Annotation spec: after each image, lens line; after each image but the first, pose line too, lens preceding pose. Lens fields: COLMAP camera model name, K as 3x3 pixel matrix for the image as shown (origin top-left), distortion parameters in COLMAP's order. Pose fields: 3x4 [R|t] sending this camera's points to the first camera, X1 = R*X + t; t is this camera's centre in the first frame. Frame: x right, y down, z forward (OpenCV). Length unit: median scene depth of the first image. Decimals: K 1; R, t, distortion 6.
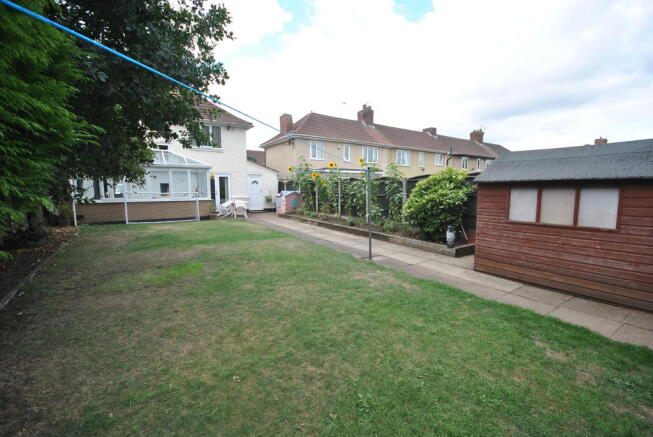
lens RADIAL K [[286.7, 0, 328.1], [0, 286.7, 218.7], [0, 0, 1]] dist [-0.001732, -0.000317]
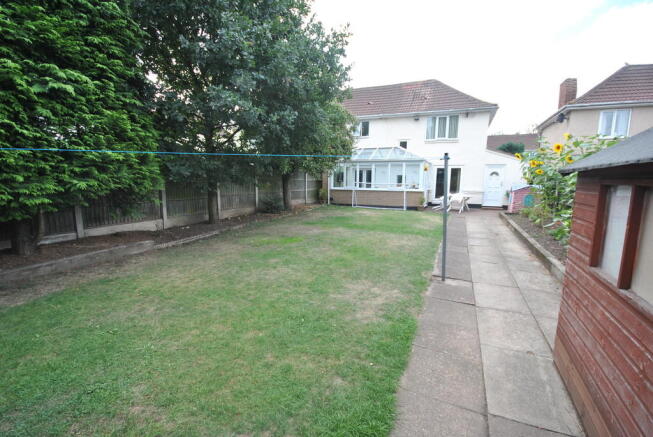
lens RADIAL K [[286.7, 0, 328.6], [0, 286.7, 217.6], [0, 0, 1]] dist [-0.001732, -0.000317]
pose [[0.531529, 0.120913, -0.838365, 0.623679], [-0.099885, 0.991801, 0.079714, -0.047588], [0.841130, 0.041370, 0.539249, 0.389409]]
